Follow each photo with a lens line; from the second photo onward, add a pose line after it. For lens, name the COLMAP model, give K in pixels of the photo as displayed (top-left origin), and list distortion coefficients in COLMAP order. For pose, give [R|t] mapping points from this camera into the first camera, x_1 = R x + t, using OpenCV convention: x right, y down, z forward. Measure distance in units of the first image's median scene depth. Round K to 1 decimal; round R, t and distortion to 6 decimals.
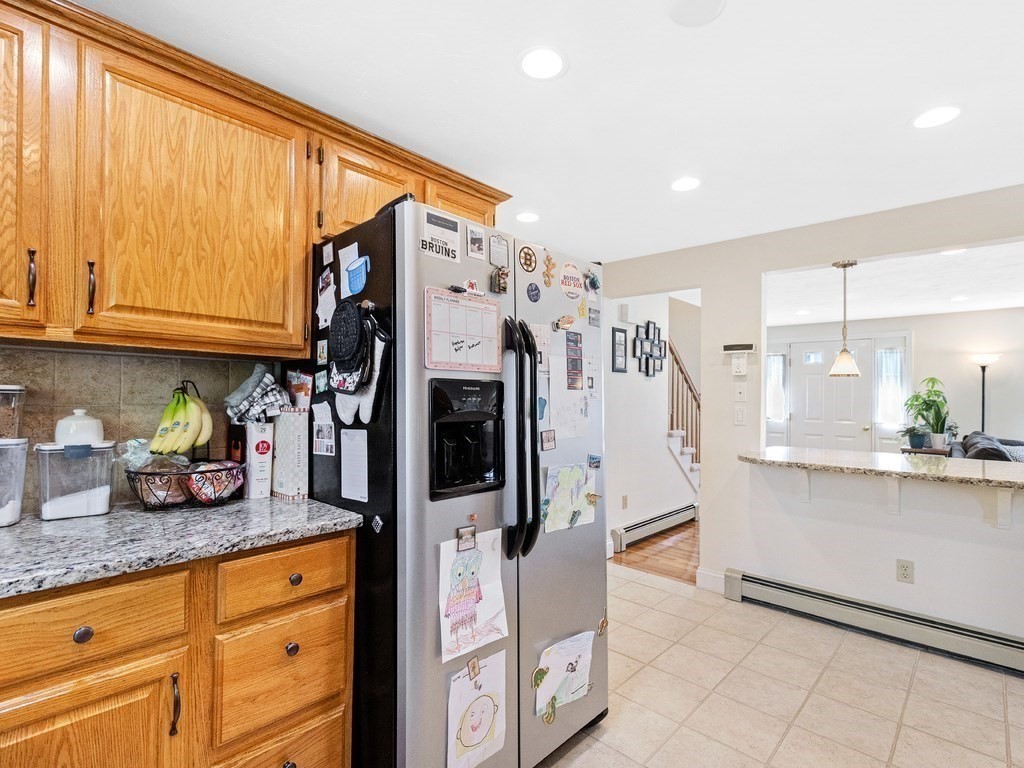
lens RADIAL K [[504.9, 0, 514.2], [0, 504.9, 379.3], [0, 0, 1]] dist [0.002167, -0.001748]
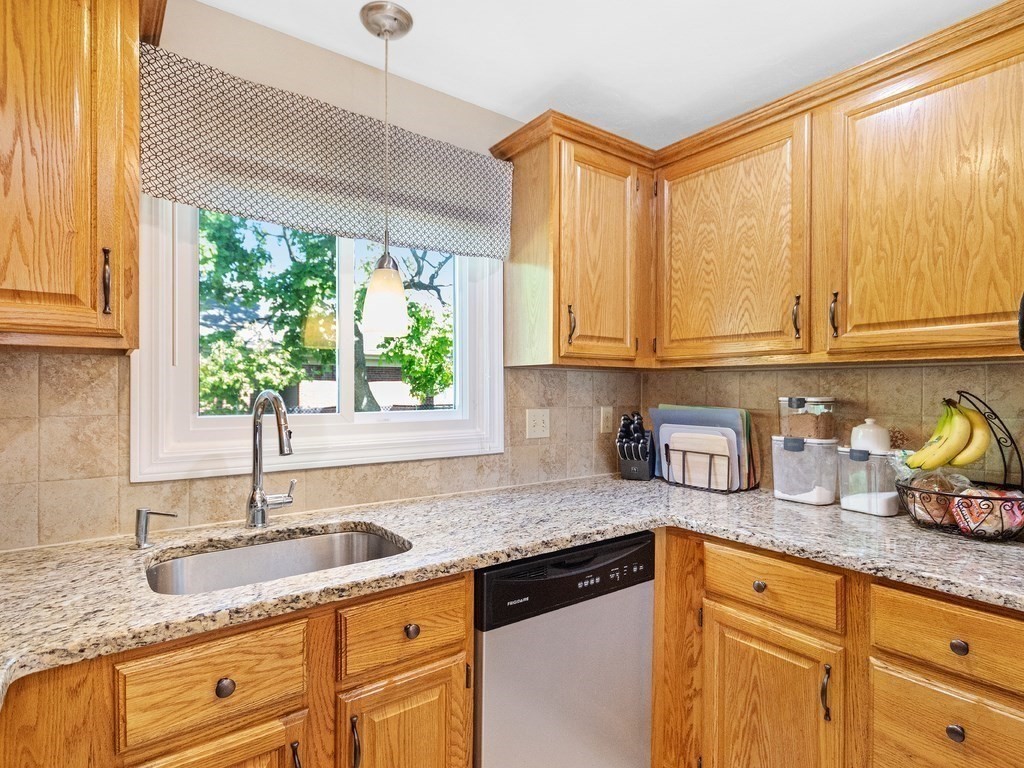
lens RADIAL K [[546.9, 0, 520.0], [0, 546.9, 392.2], [0, 0, 1]] dist [-0.000714, -0.000929]
pose [[-0.189288, -0.010196, -0.981869, 0.490870], [0.028504, 0.999468, -0.015874, -0.002793], [0.981508, -0.030991, -0.188897, 0.471389]]
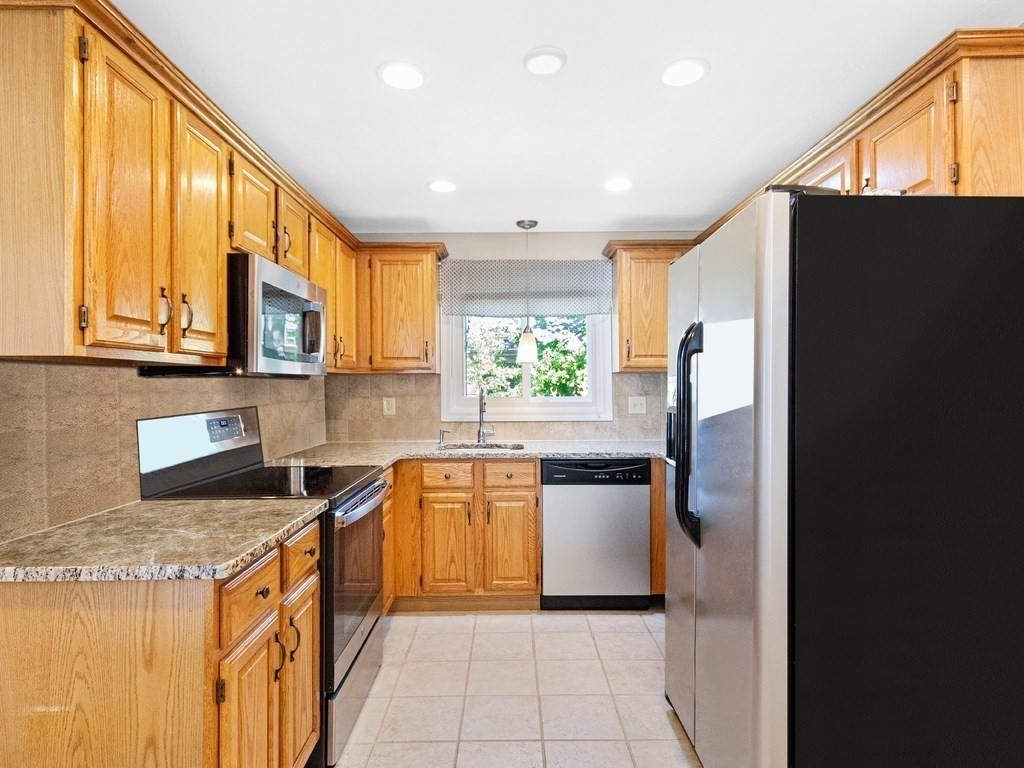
lens RADIAL K [[578.4, 0, 510.5], [0, 578.4, 376.4], [0, 0, 1]] dist [0.004123, 0.001818]
pose [[-0.736925, -0.018573, -0.675719, 1.305918], [0.018694, 0.998680, -0.047838, 0.048362], [0.675716, -0.047885, -0.735605, 1.898249]]
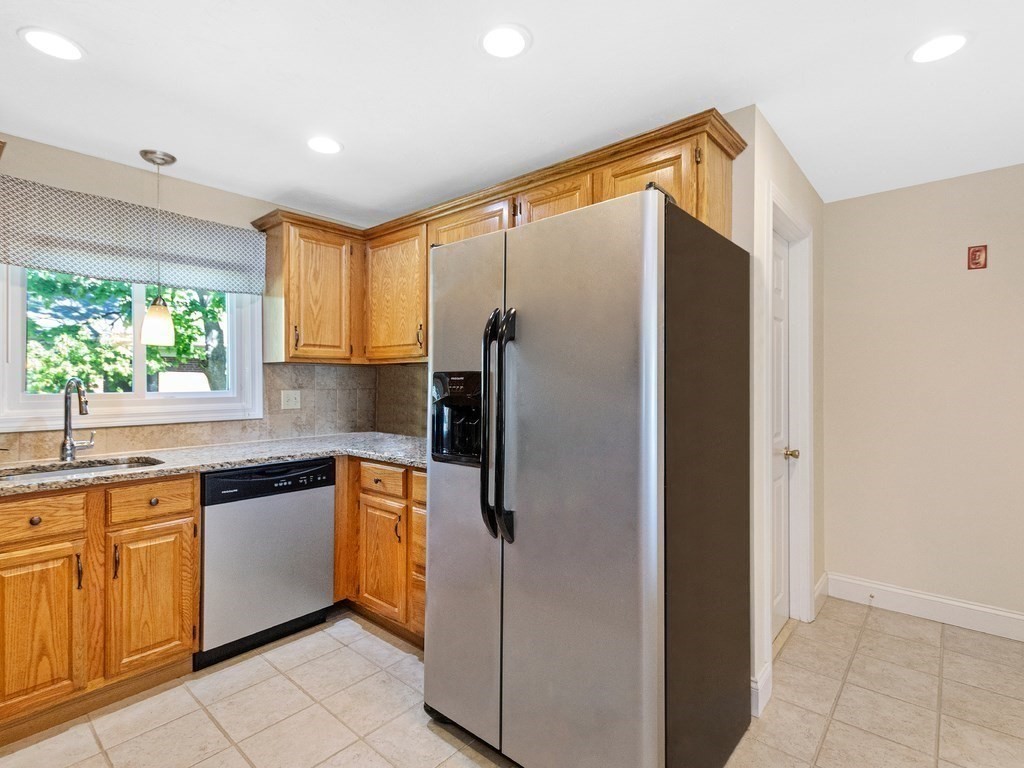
lens RADIAL K [[504.9, 0, 514.2], [0, 504.9, 379.3], [0, 0, 1]] dist [0.002167, -0.001748]
pose [[0.025884, -0.015845, -0.999539, 1.203152], [0.036320, 0.999229, -0.014899, 0.043503], [0.999005, -0.035918, 0.026439, 1.159762]]
